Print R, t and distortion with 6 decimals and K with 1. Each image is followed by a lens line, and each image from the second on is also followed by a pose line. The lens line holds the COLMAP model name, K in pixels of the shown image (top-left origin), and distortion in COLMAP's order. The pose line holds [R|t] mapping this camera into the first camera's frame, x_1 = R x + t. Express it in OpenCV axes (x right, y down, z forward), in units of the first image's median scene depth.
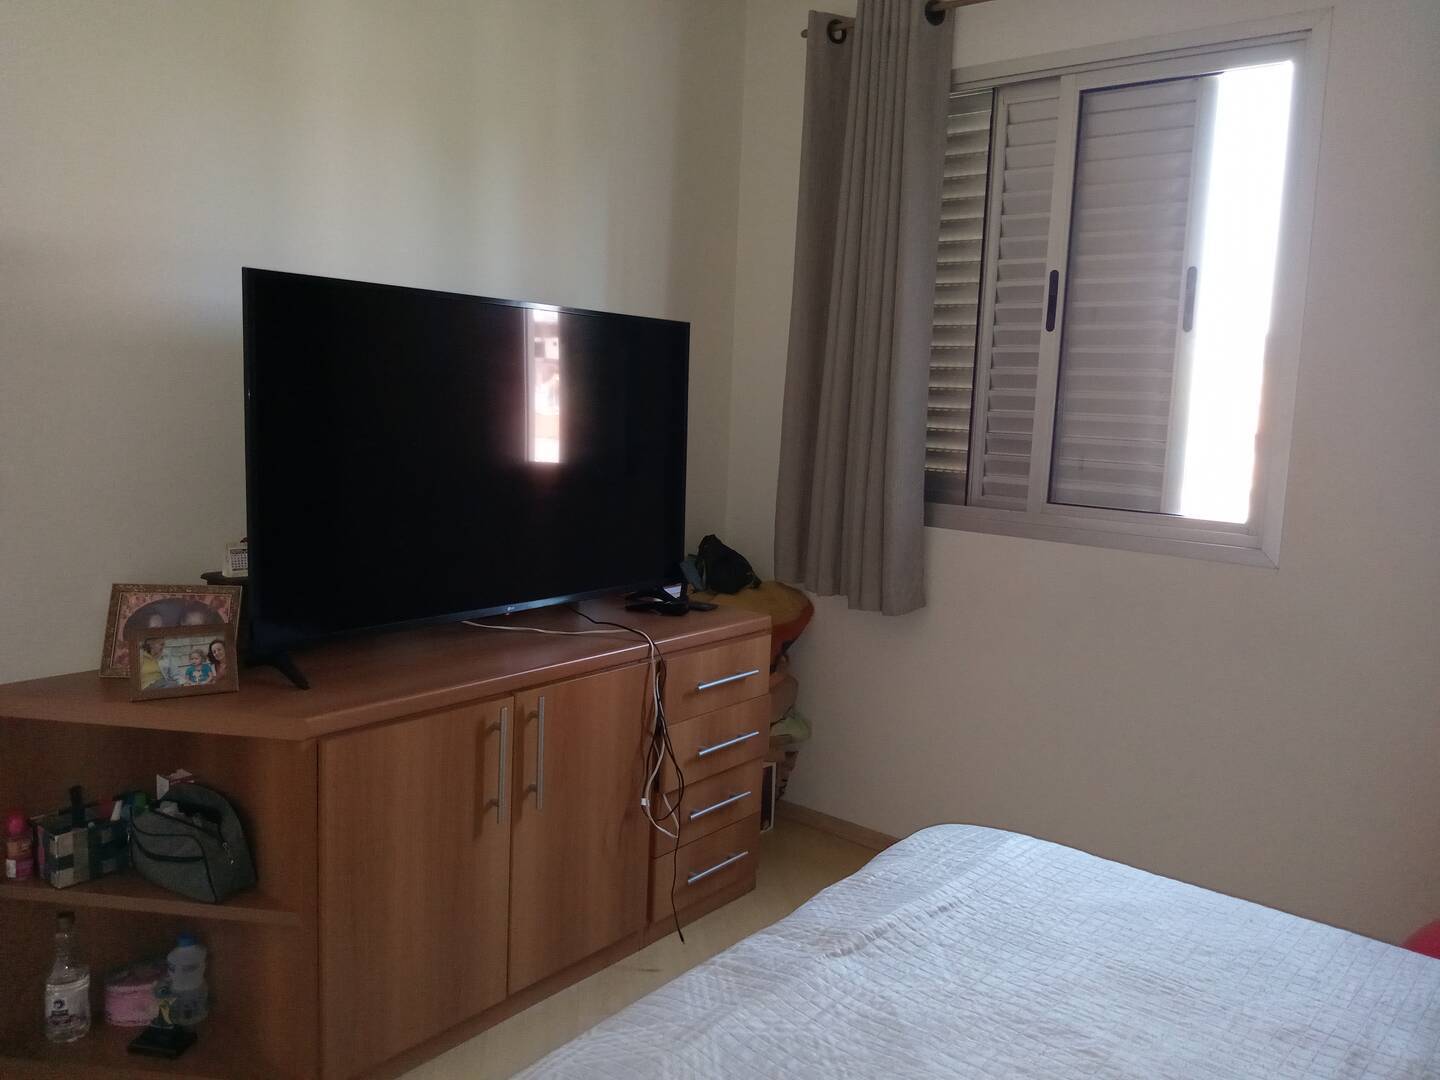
lens RADIAL K [[1099.7, 0, 723.1], [0, 1099.7, 540.3], [0, 0, 1]] dist [0.030134, -0.063059]
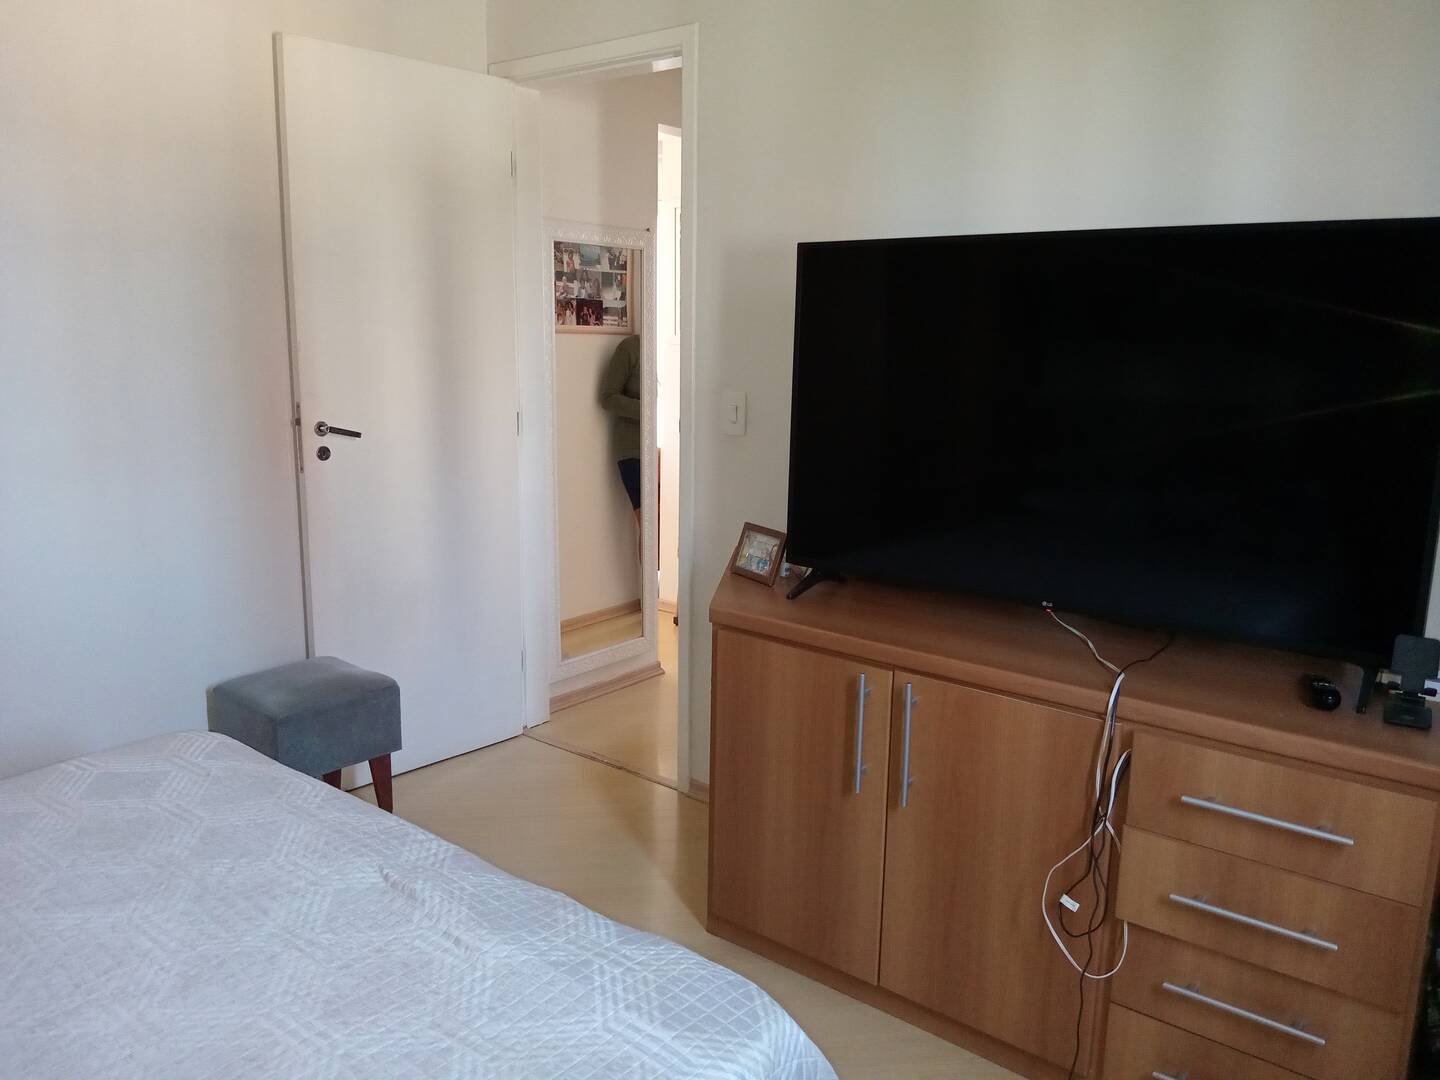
lens RADIAL K [[1099.7, 0, 723.6], [0, 1099.7, 536.6], [0, 0, 1]] dist [0.030134, -0.063059]
pose [[0.010504, 0.153825, -0.988042, 0.670953], [-0.154888, 0.976421, 0.150369, -0.082216], [0.987876, 0.151457, 0.034082, 0.771491]]
